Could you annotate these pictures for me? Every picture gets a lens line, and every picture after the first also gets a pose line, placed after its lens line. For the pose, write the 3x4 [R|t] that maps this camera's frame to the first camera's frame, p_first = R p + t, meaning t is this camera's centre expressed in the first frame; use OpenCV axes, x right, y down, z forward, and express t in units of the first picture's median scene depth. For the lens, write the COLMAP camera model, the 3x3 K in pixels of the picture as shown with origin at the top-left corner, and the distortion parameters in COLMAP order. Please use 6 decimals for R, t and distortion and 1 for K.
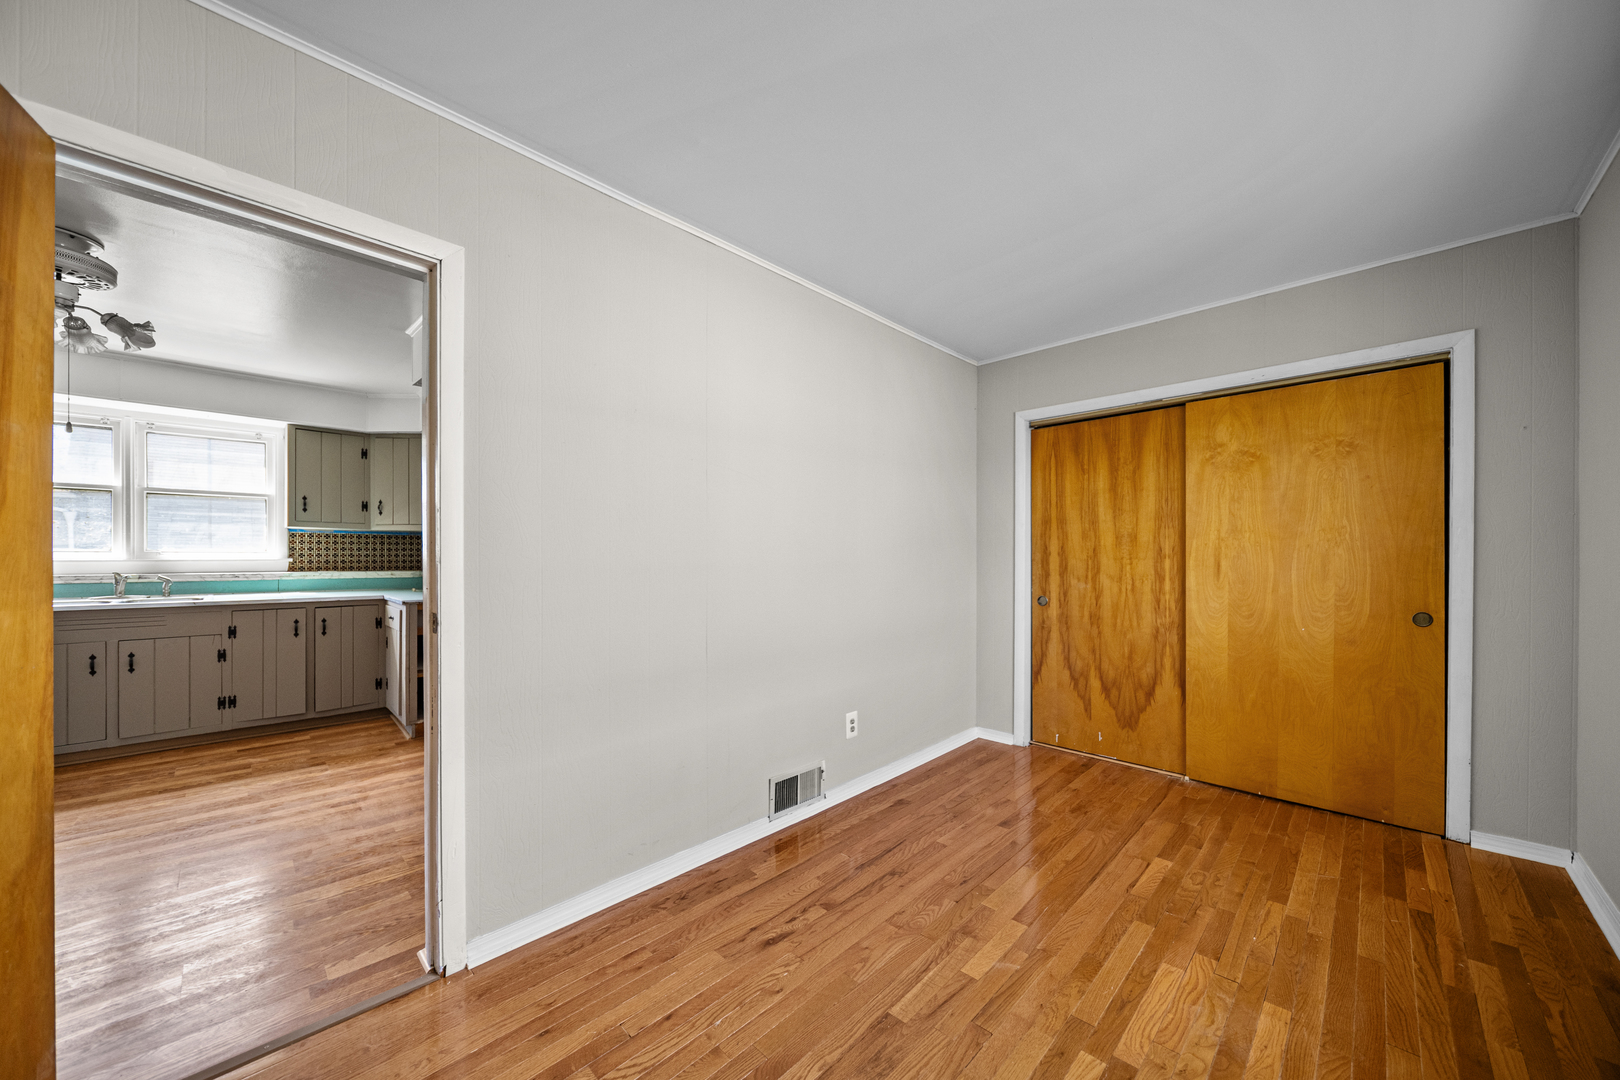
lens RADIAL K [[581.2, 0, 816.2], [0, 581.2, 561.2], [0, 0, 1]] dist [-0.002776, -0.000829]
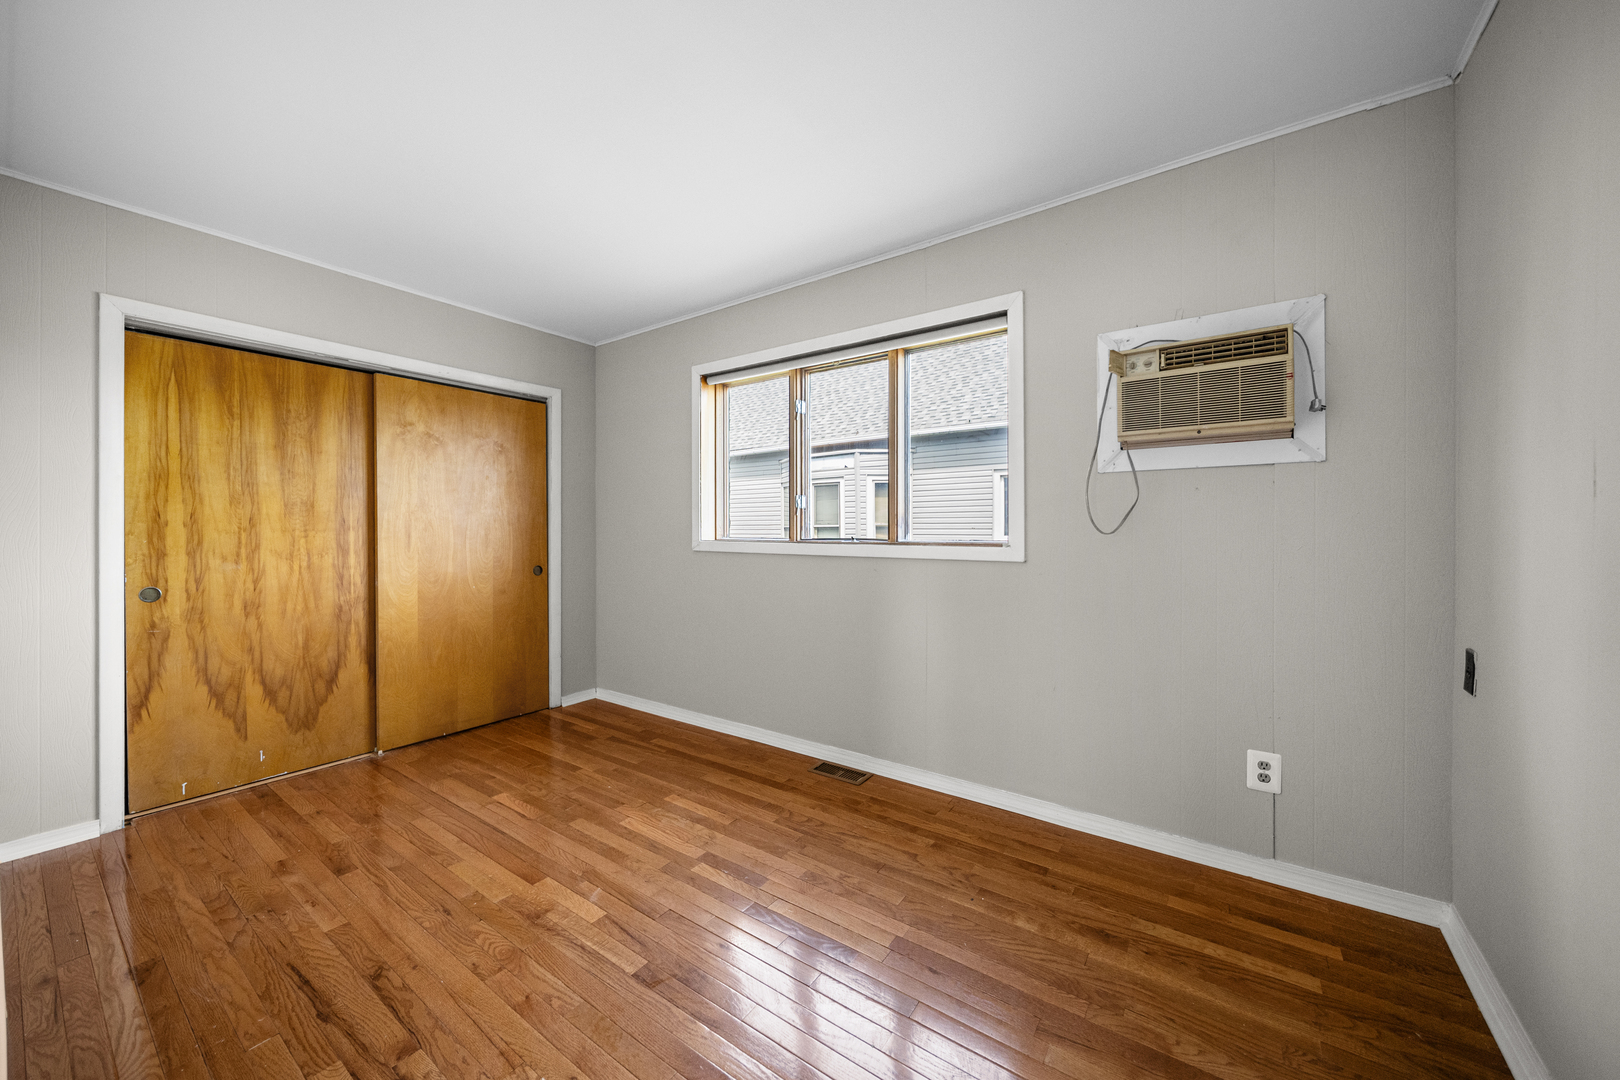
lens RADIAL K [[581.2, 0, 820.2], [0, 581.2, 536.1], [0, 0, 1]] dist [-0.002776, -0.000829]
pose [[-0.162673, -0.005129, 0.986667, -0.445870], [0.013220, 0.999885, 0.007378, 0.007636], [-0.986591, 0.014244, -0.162587, 0.404608]]
